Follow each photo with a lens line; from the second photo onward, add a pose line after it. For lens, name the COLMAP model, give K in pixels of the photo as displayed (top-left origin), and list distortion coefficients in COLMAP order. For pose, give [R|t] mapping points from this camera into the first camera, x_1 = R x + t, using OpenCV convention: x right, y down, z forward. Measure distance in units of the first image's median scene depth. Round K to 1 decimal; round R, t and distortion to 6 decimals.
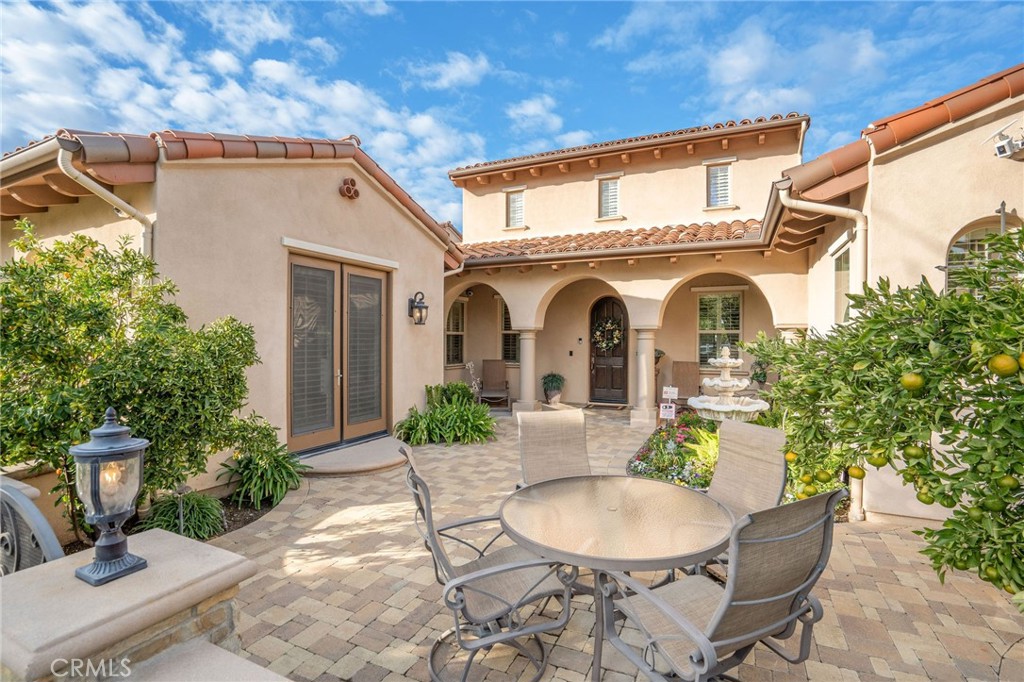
lens RADIAL K [[462.8, 0, 512.0], [0, 462.8, 341.0], [0, 0, 1]] dist [-0.027567, 0.007153]
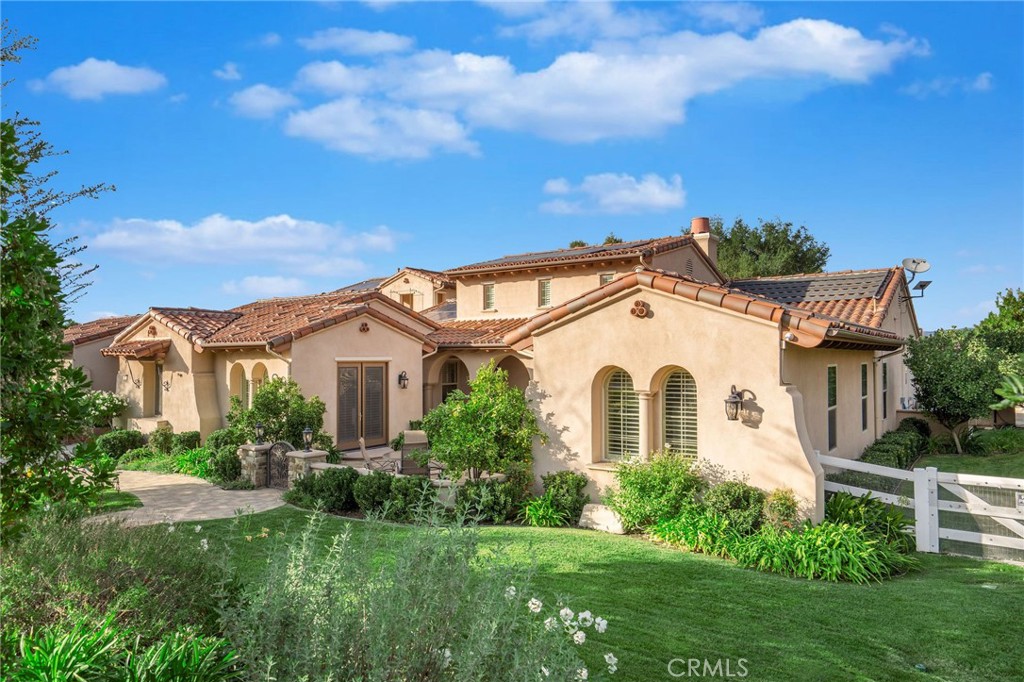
lens RADIAL K [[613.9, 0, 516.0], [0, 613.9, 359.1], [0, 0, 1]] dist [-0.000729, -0.000152]
pose [[0.982751, -0.007525, -0.184782, 0.468994], [0.007294, 0.999972, -0.001930, -0.096894], [0.184792, 0.000549, 0.982778, -0.905336]]
